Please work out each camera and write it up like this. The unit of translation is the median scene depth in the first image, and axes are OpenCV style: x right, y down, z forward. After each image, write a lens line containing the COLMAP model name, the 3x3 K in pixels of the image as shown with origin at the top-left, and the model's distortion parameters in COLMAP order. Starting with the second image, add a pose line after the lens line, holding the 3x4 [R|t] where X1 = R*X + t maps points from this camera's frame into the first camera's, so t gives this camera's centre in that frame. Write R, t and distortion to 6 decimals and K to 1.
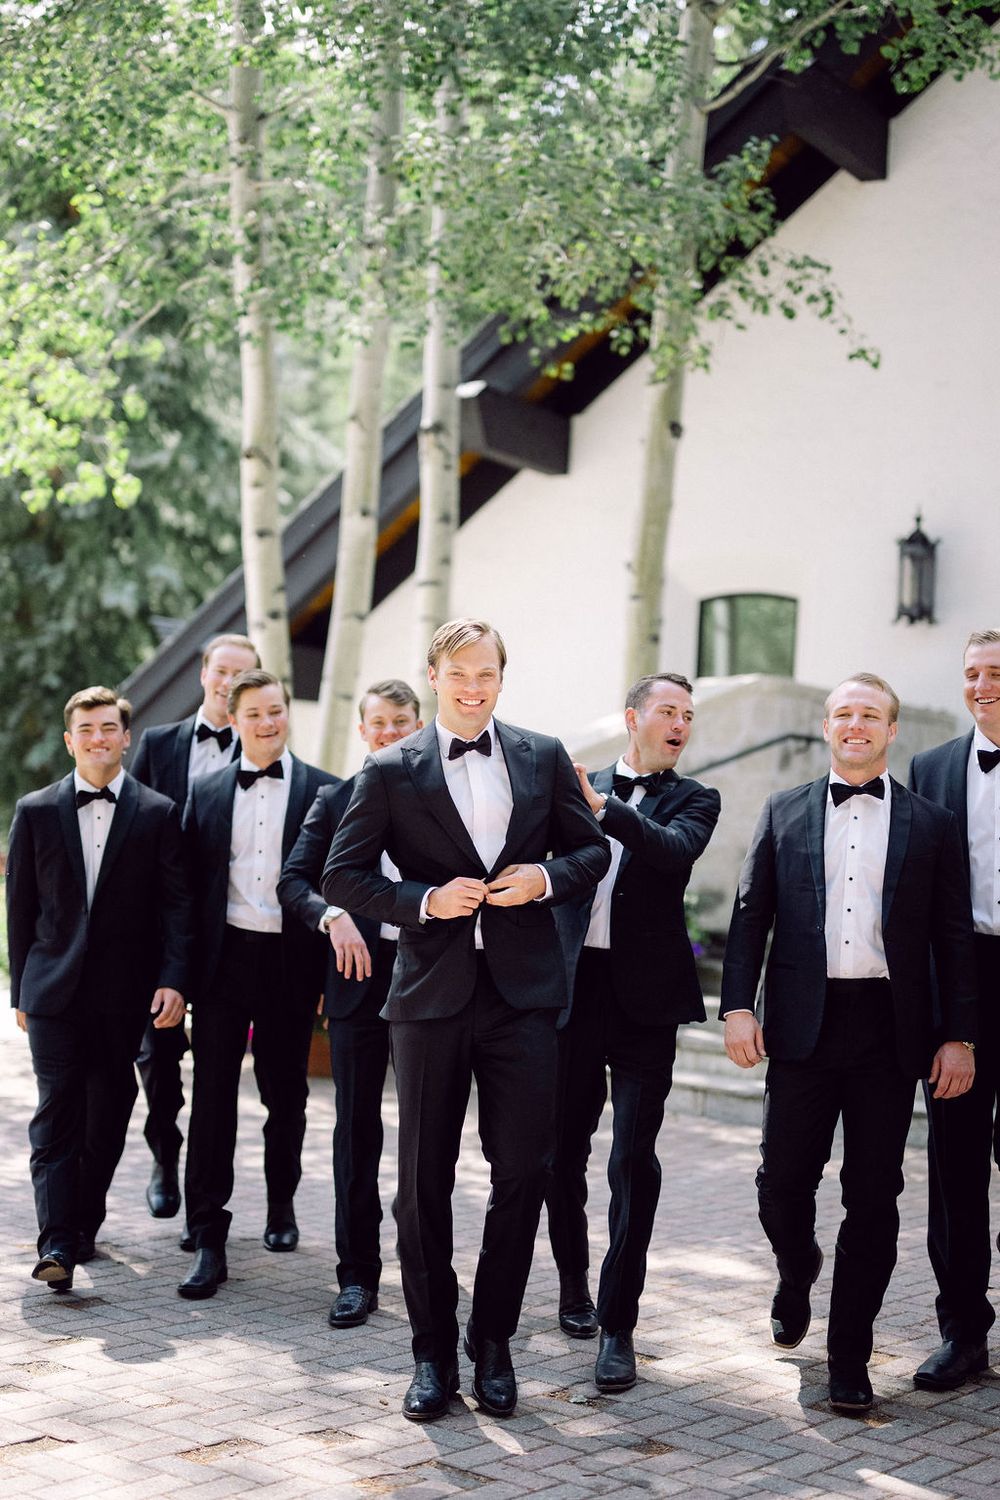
lens RADIAL K [[2336.2, 0, 500.0], [0, 2336.2, 750.0], [0, 0, 1]] dist [-0.029354, 0.078794]
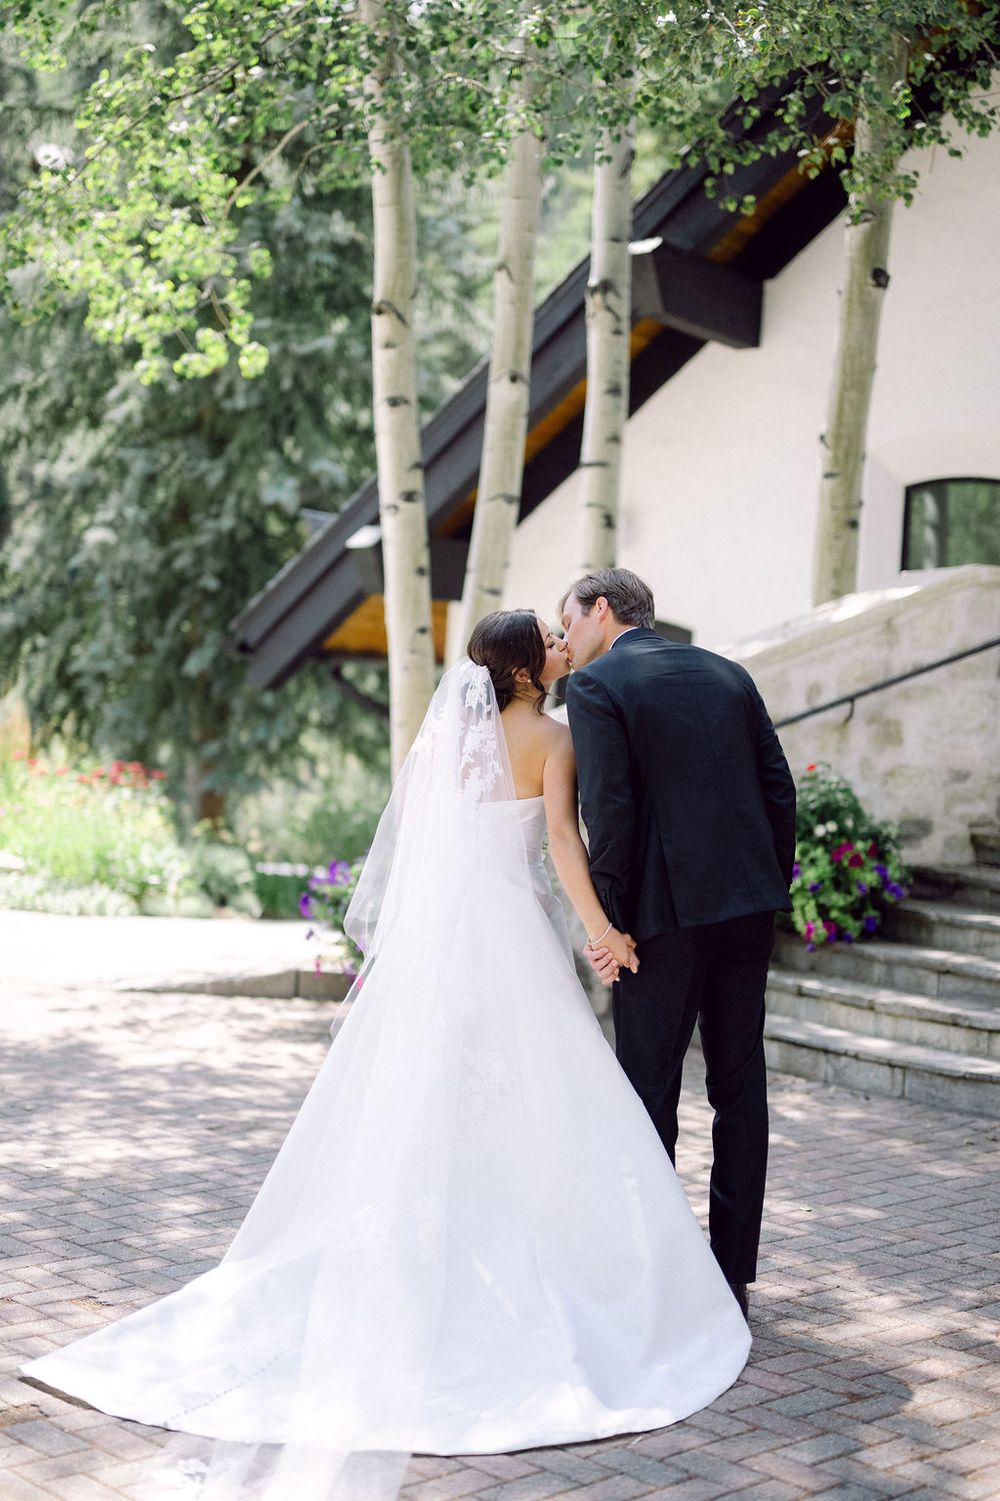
lens RADIAL K [[2337.7, 0, 500.0], [0, 2337.7, 750.5], [0, 0, 1]] dist [-0.029354, 0.078794]
pose [[0.996185, 0.006309, -0.087043, 0.011173], [-0.003006, 0.999272, 0.038035, 0.002924], [0.087219, -0.037628, 0.995478, 0.115086]]
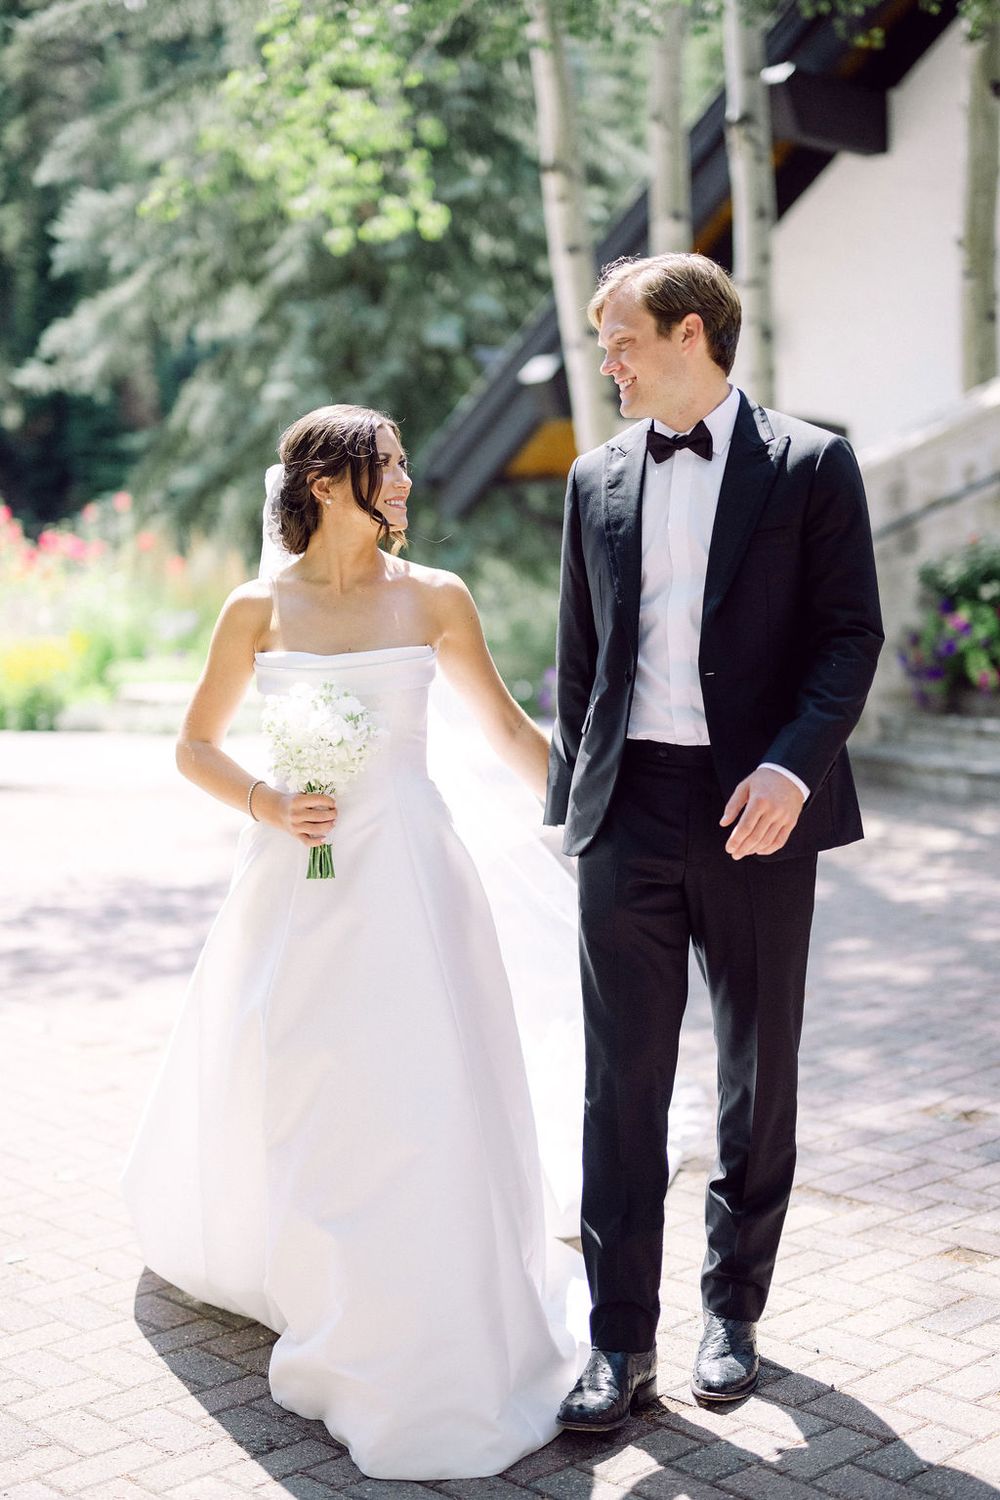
lens RADIAL K [[2336.2, 0, 500.0], [0, 2336.2, 750.0], [0, 0, 1]] dist [-0.029354, 0.078794]
pose [[0.984800, -0.077084, -0.155650, 0.002962], [0.095185, 0.989093, 0.112401, 0.001146], [0.145288, -0.125508, 0.981396, 0.013201]]
